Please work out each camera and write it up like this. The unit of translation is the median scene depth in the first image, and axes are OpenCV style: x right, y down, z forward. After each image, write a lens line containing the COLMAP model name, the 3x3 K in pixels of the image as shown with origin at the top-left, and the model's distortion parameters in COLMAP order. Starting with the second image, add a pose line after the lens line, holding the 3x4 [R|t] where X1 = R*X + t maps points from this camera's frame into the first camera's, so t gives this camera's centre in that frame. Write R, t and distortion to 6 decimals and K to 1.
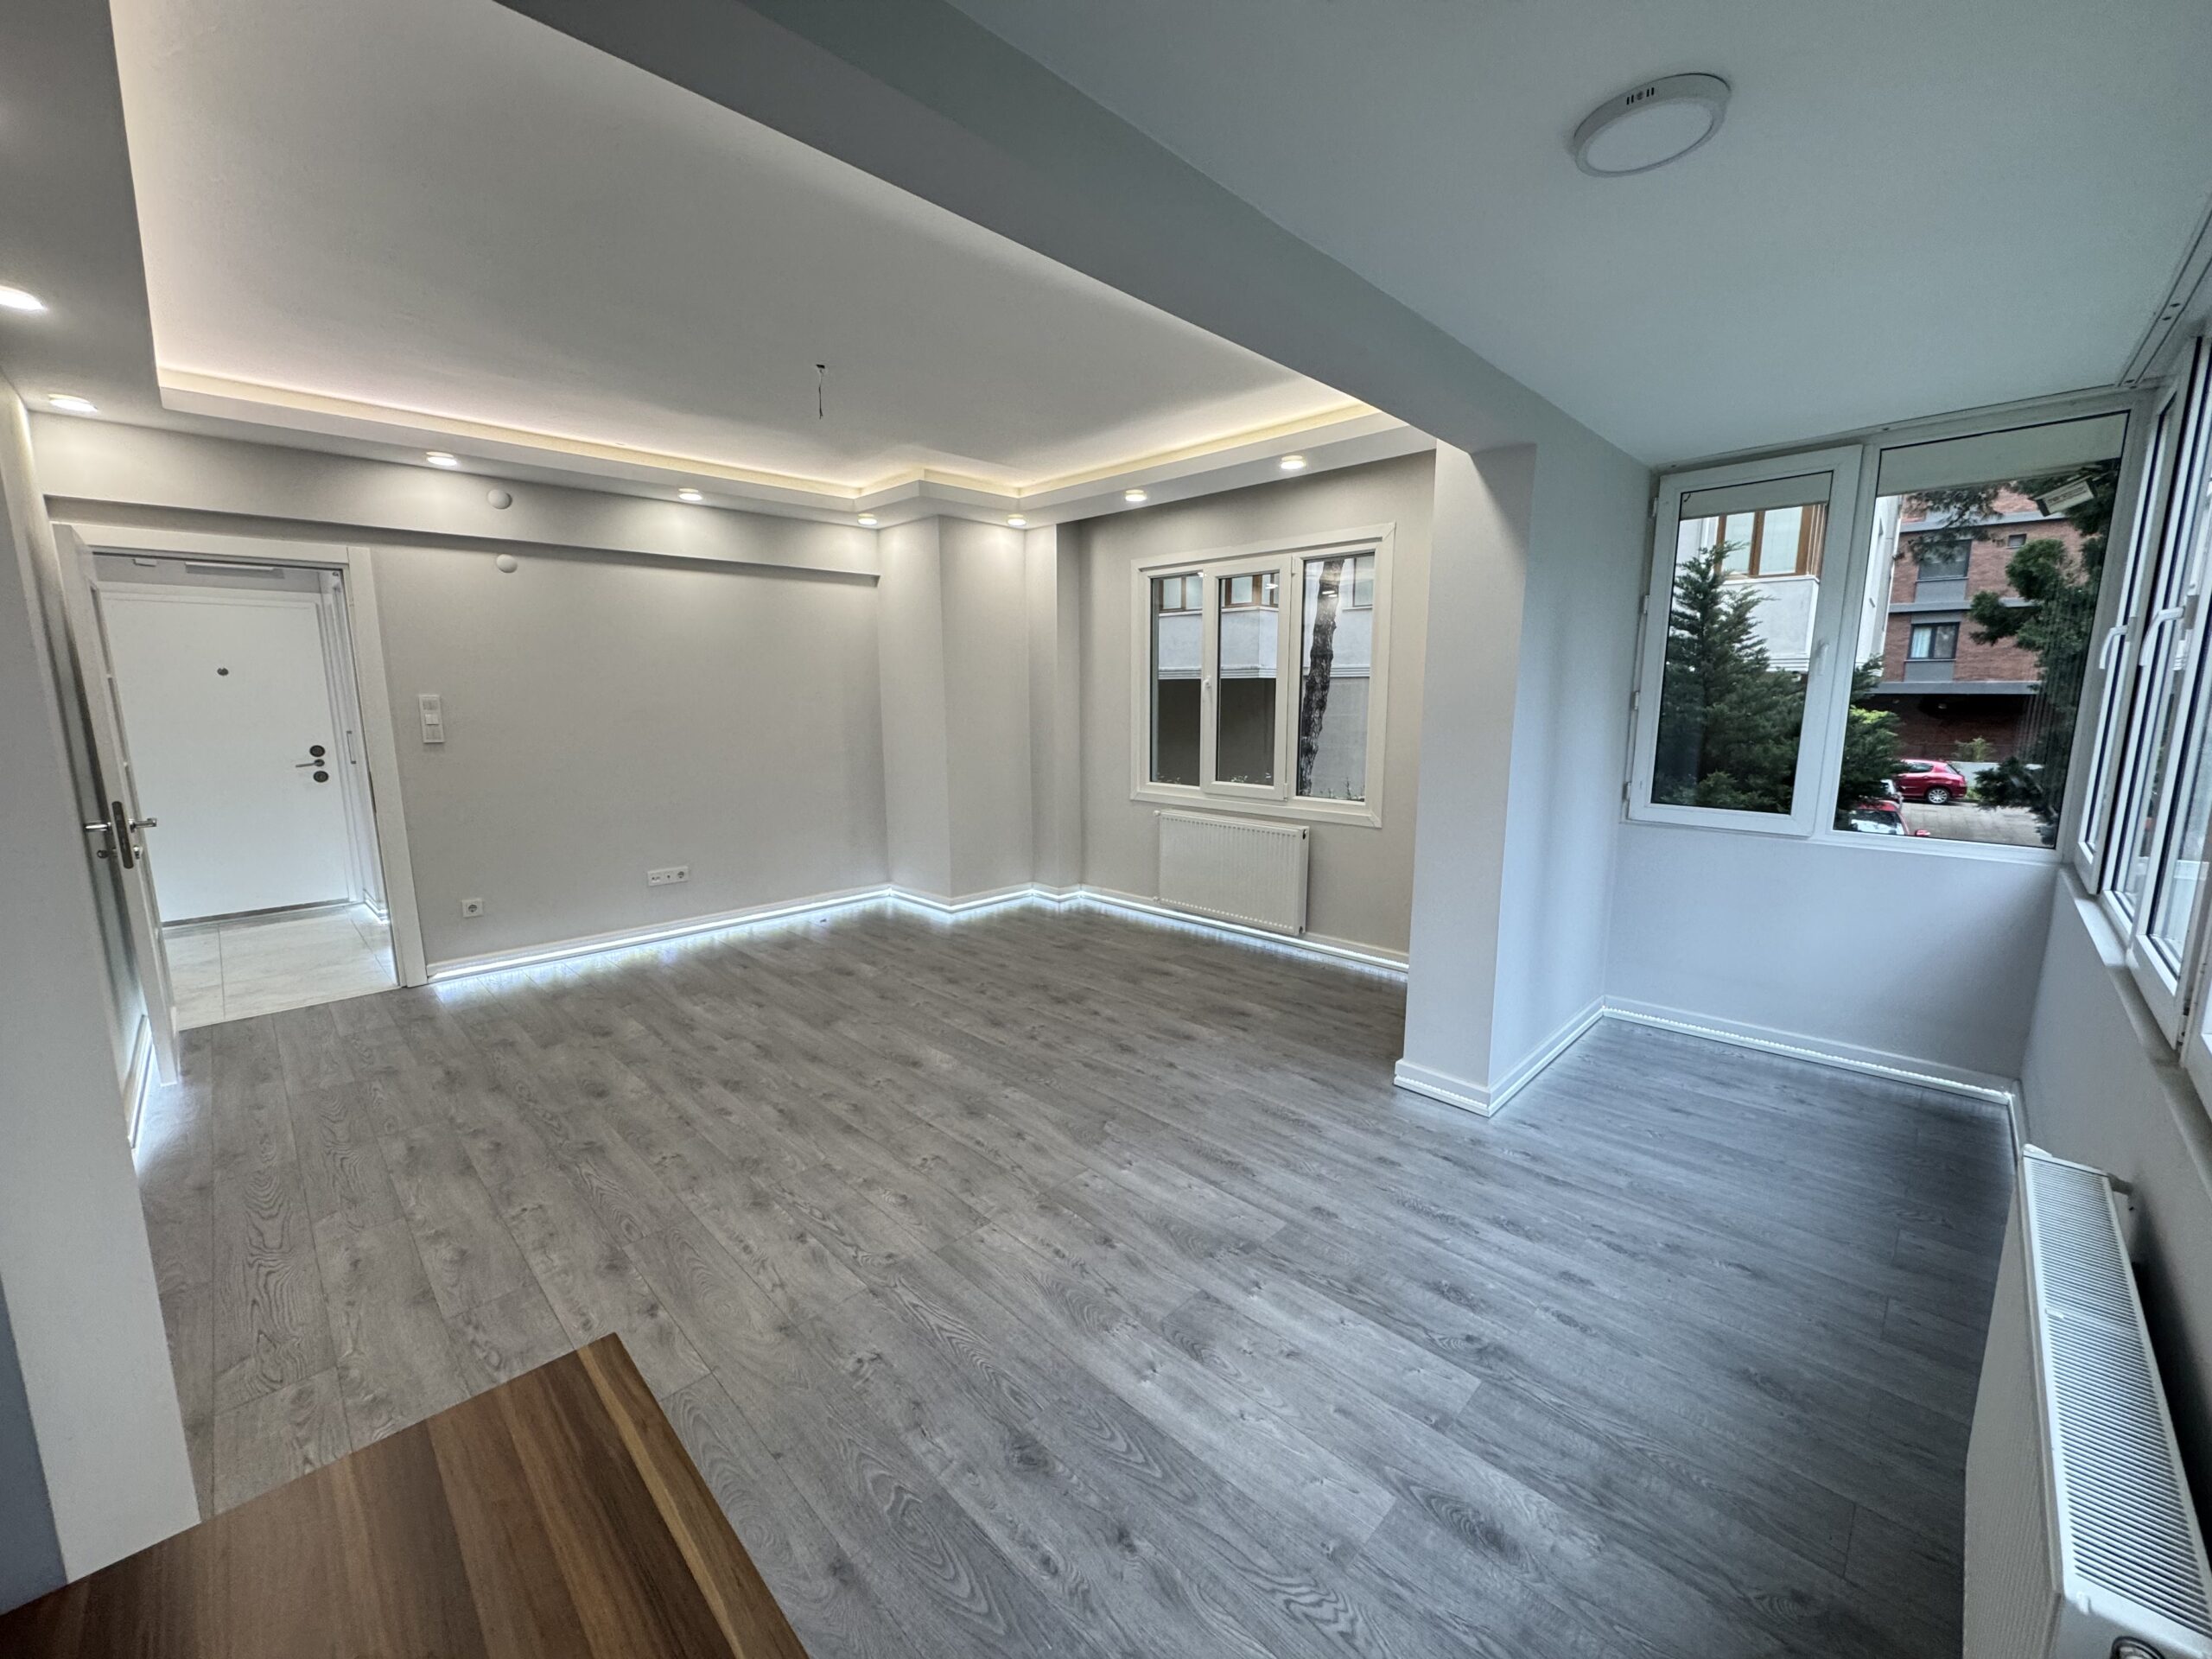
lens RADIAL K [[878.7, 0, 1095.4], [0, 878.7, 830.8], [0, 0, 1]] dist [-0.000766, 0.000780]
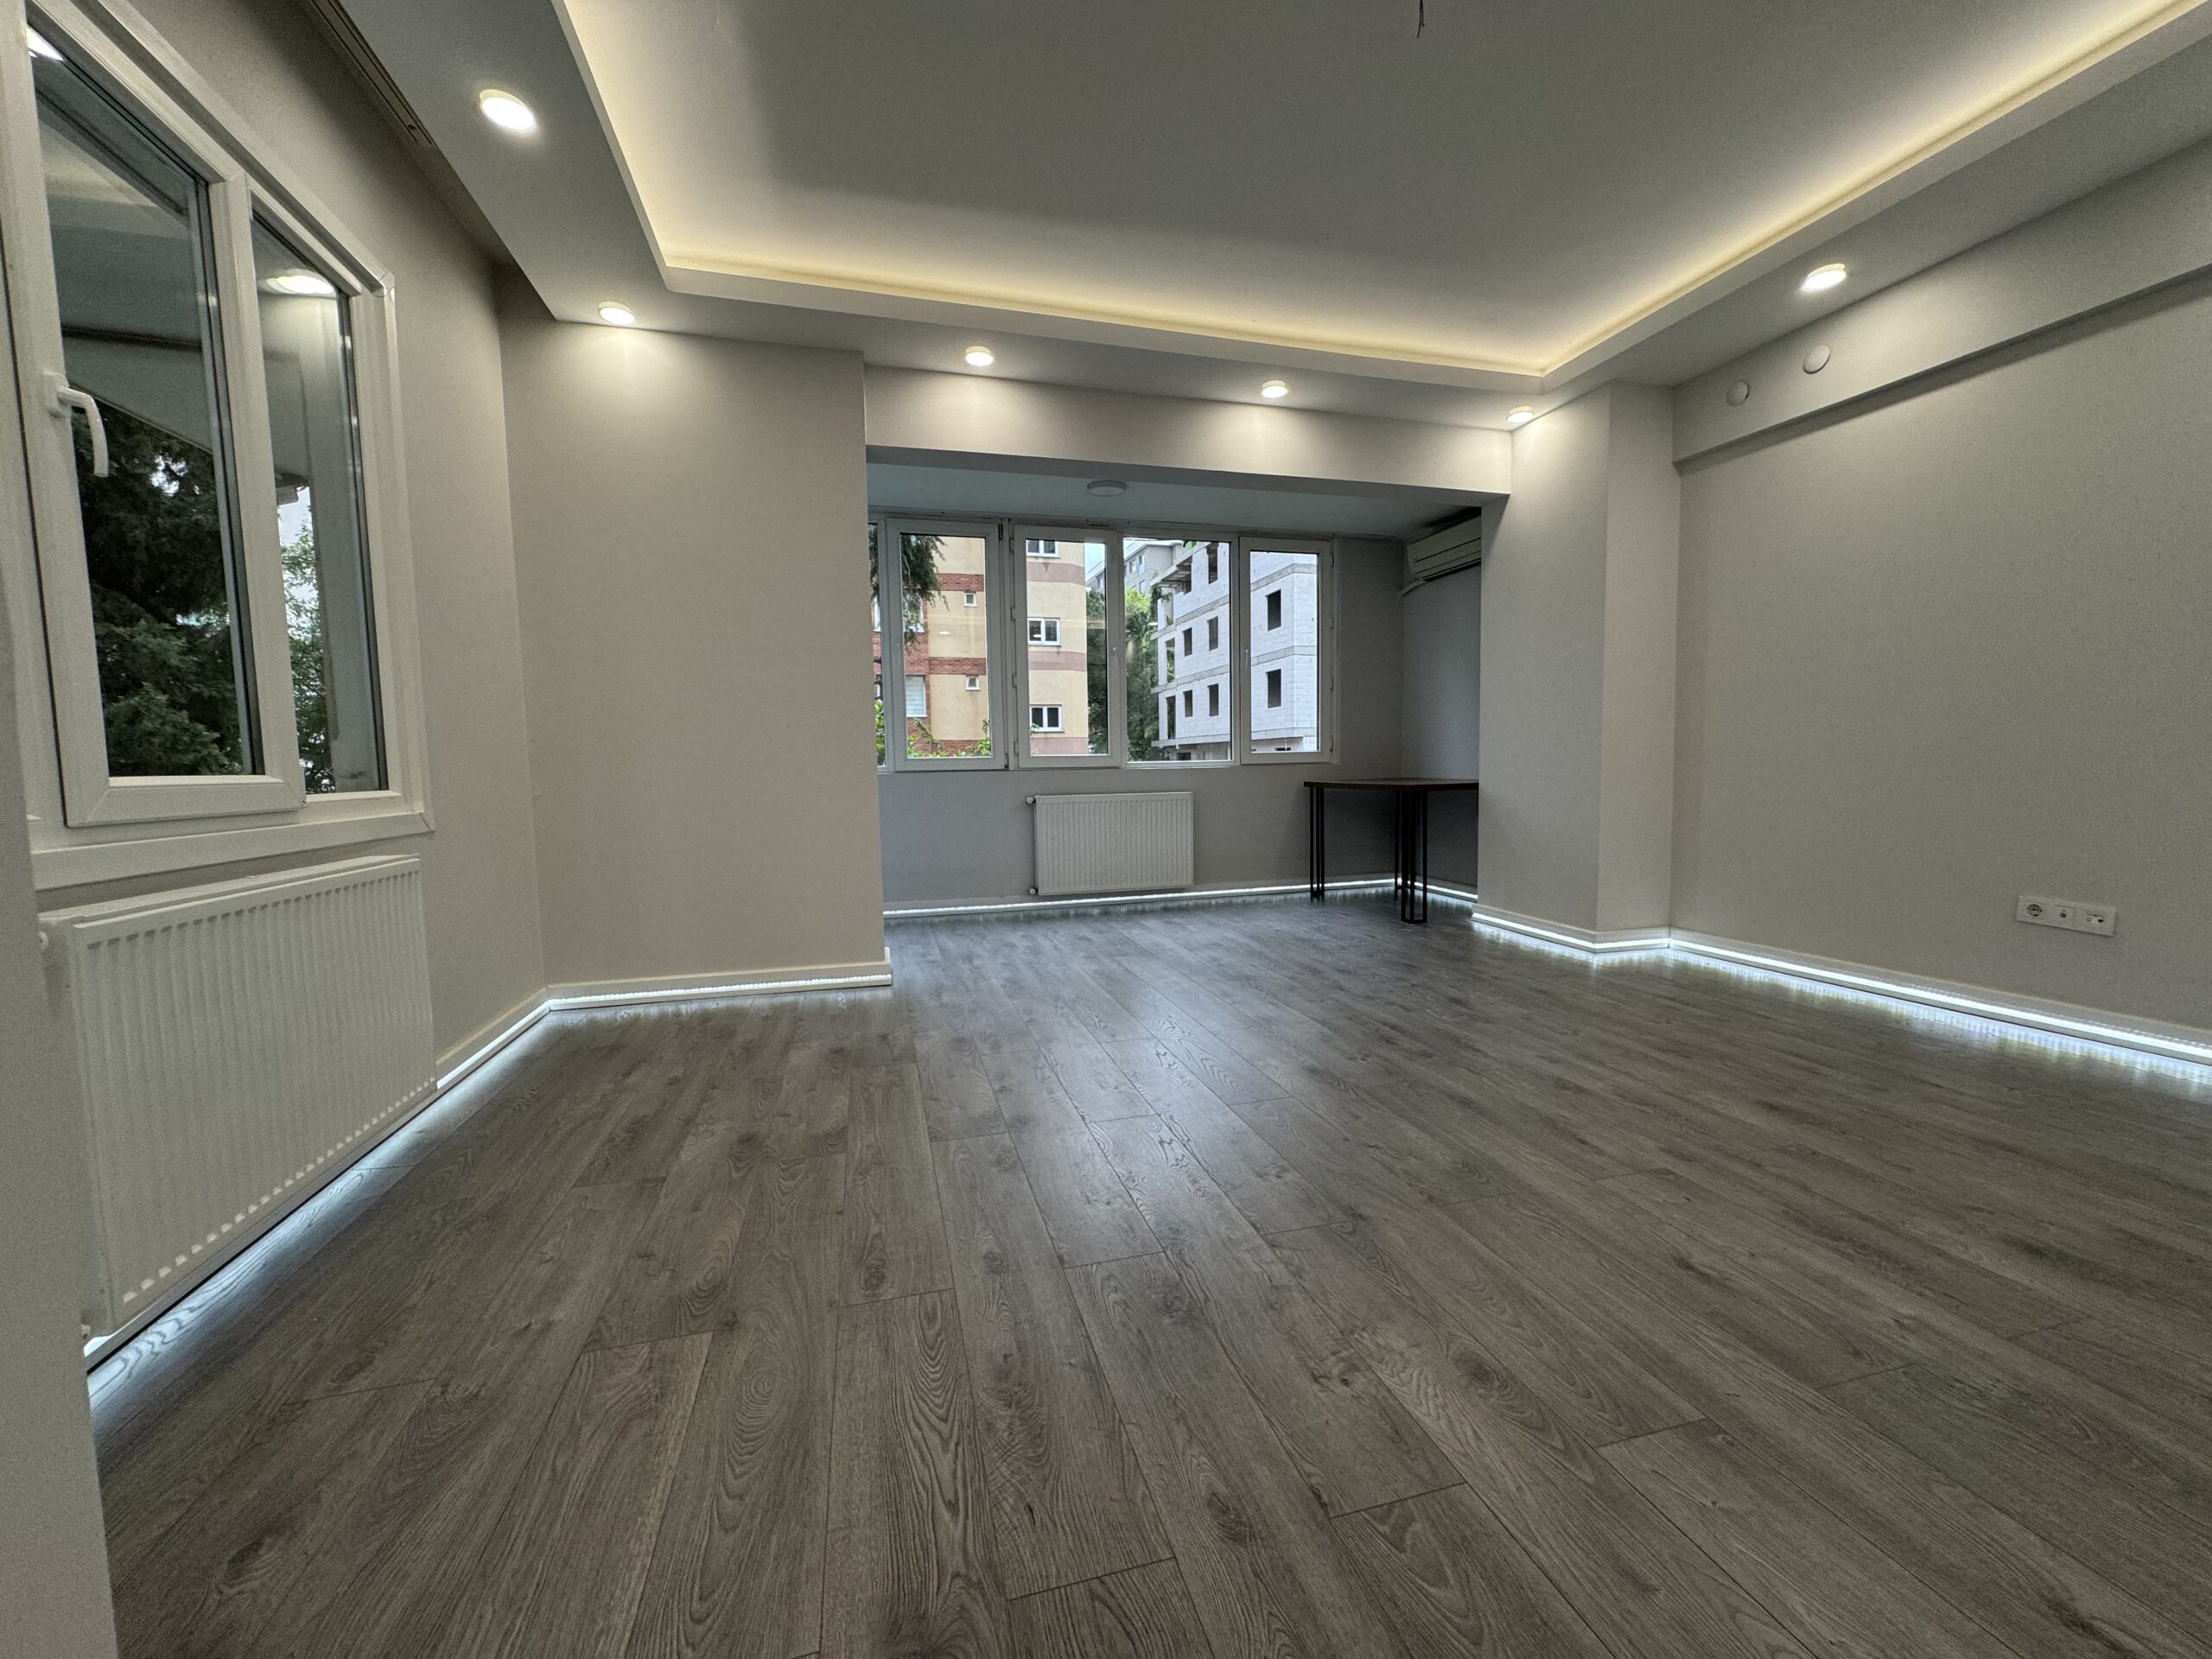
lens RADIAL K [[878.7, 0, 1103.9], [0, 878.7, 825.6], [0, 0, 1]] dist [-0.000766, 0.000780]
pose [[-0.870300, -0.015563, 0.492275, -0.371968], [0.100494, 0.972862, 0.208422, -0.094417], [-0.482160, 0.230861, -0.845118, 1.500535]]
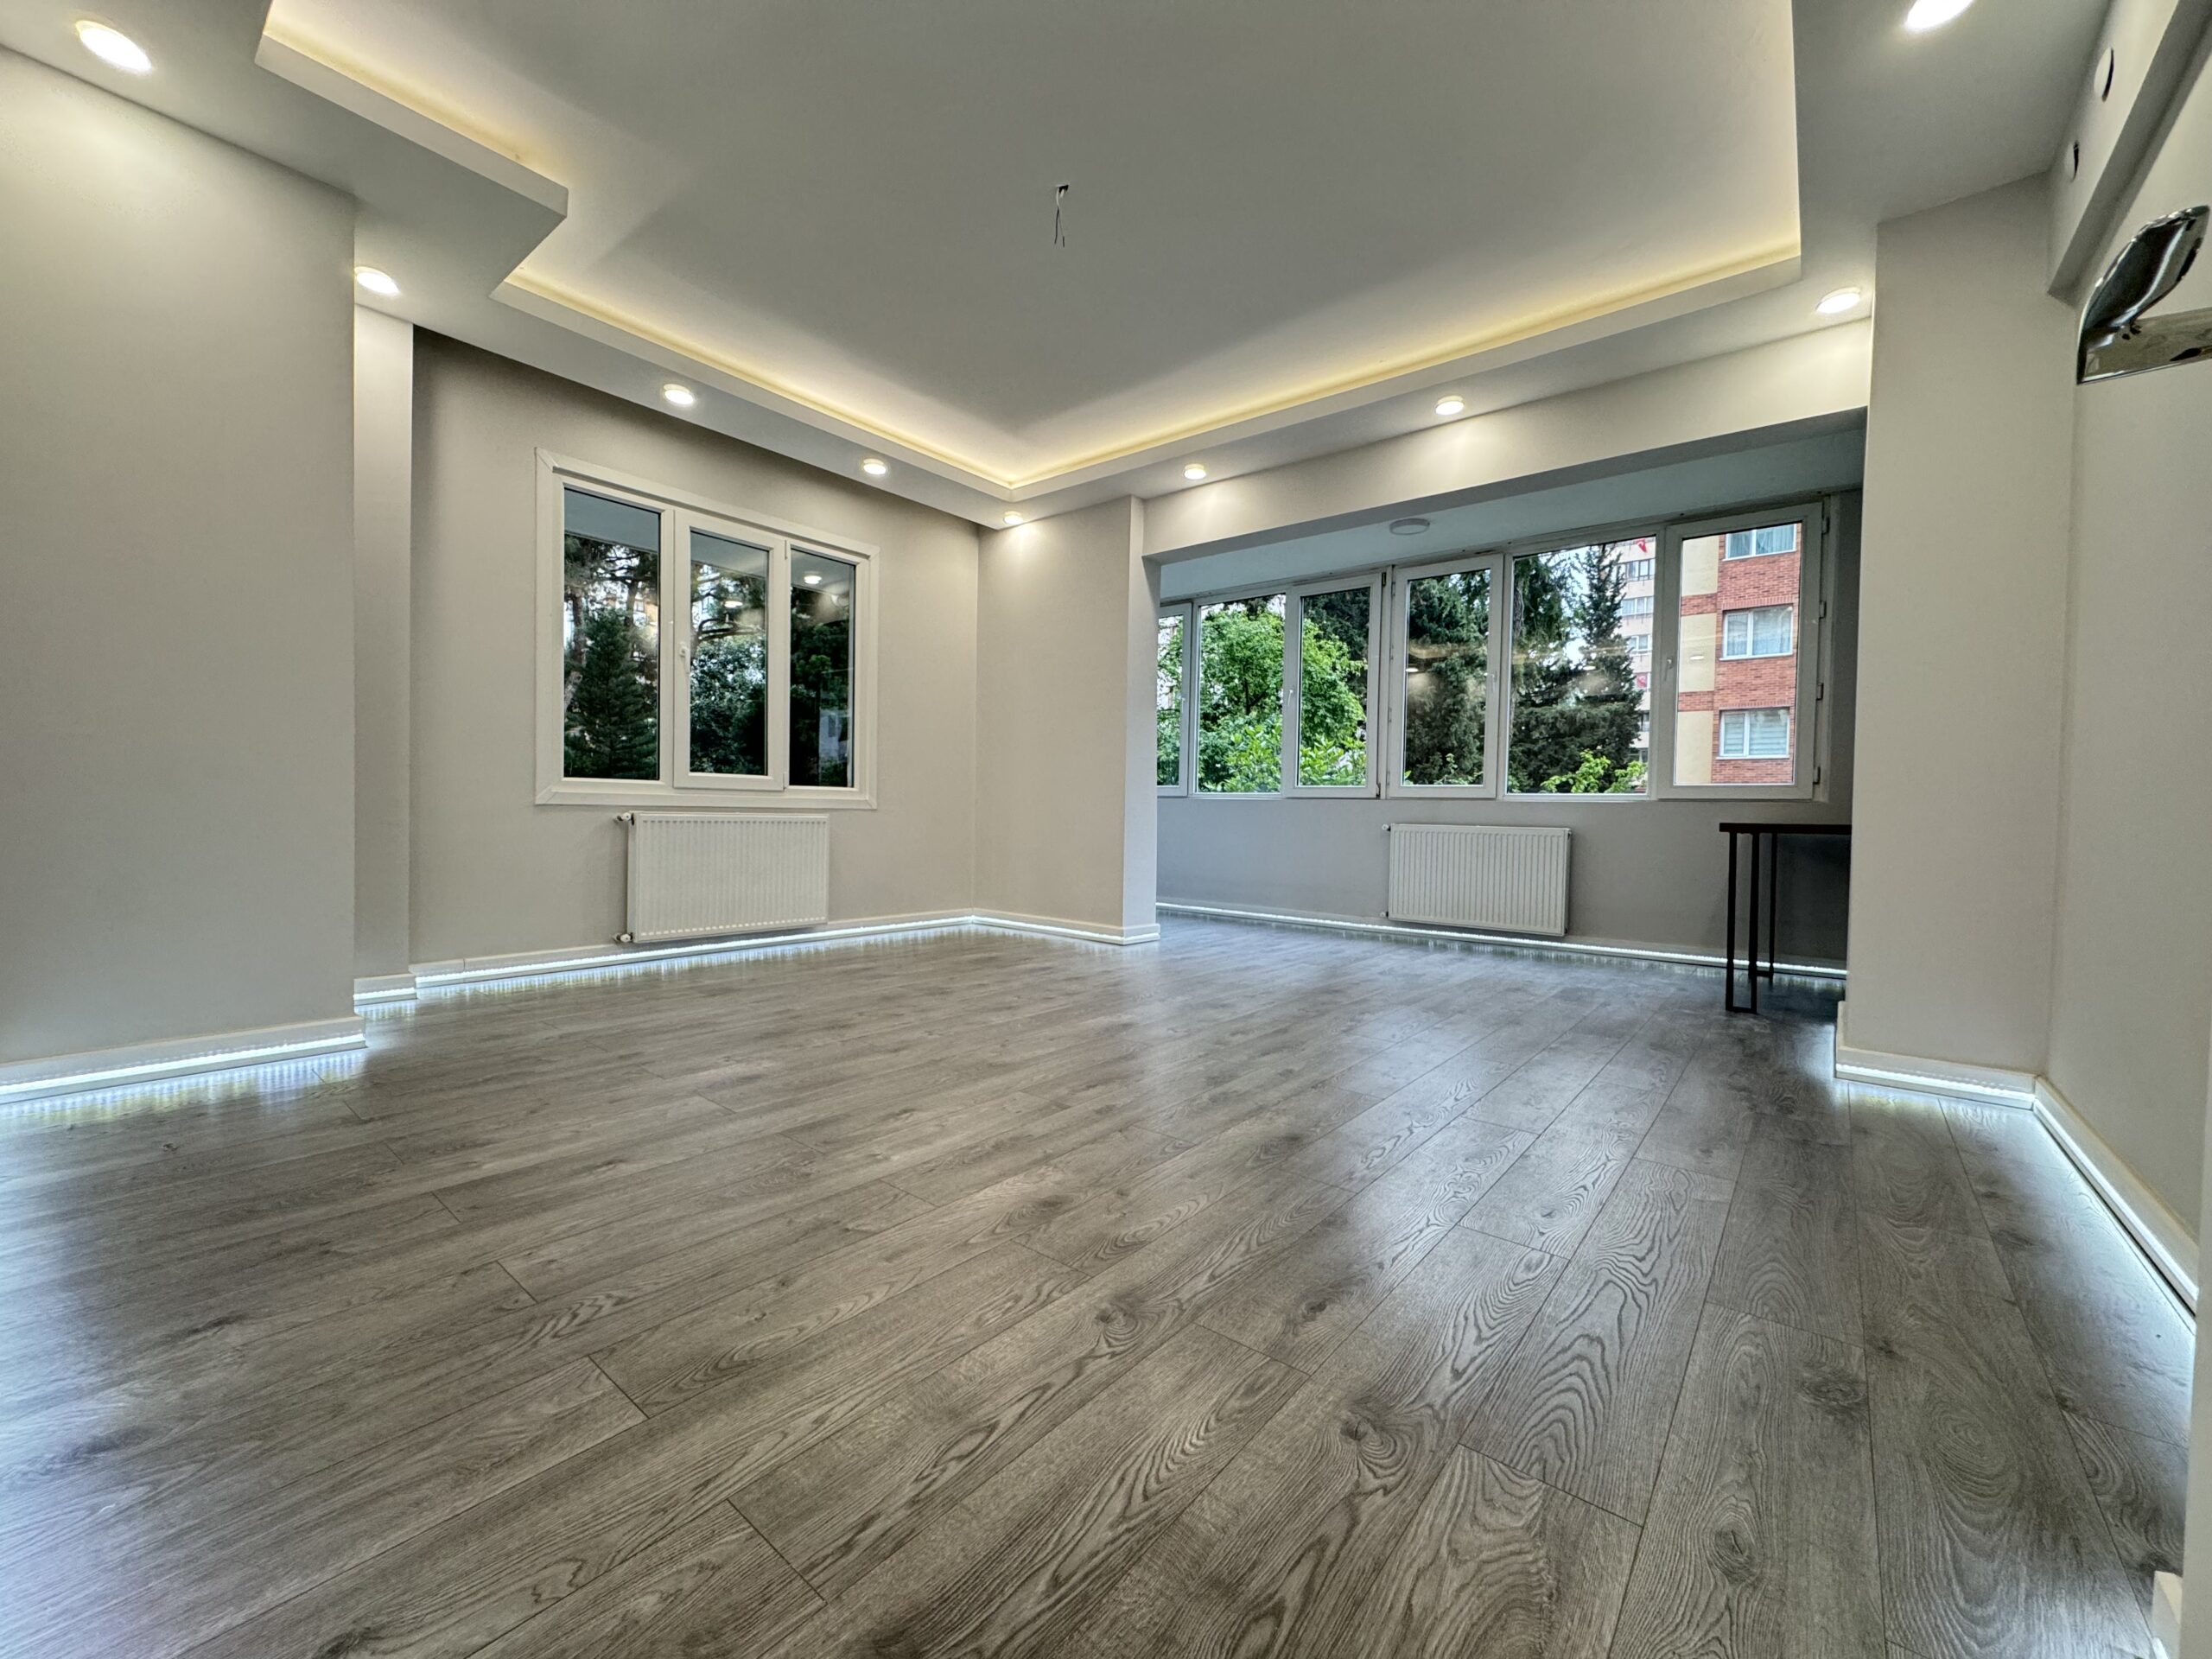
lens RADIAL K [[878.7, 0, 1105.7], [0, 878.7, 832.8], [0, 0, 1]] dist [-0.000766, 0.000780]
pose [[-0.100305, -0.022737, 0.994697, -0.989624], [0.142008, 0.989176, 0.036931, 0.031460], [-0.984770, 0.144959, -0.095990, 0.976568]]
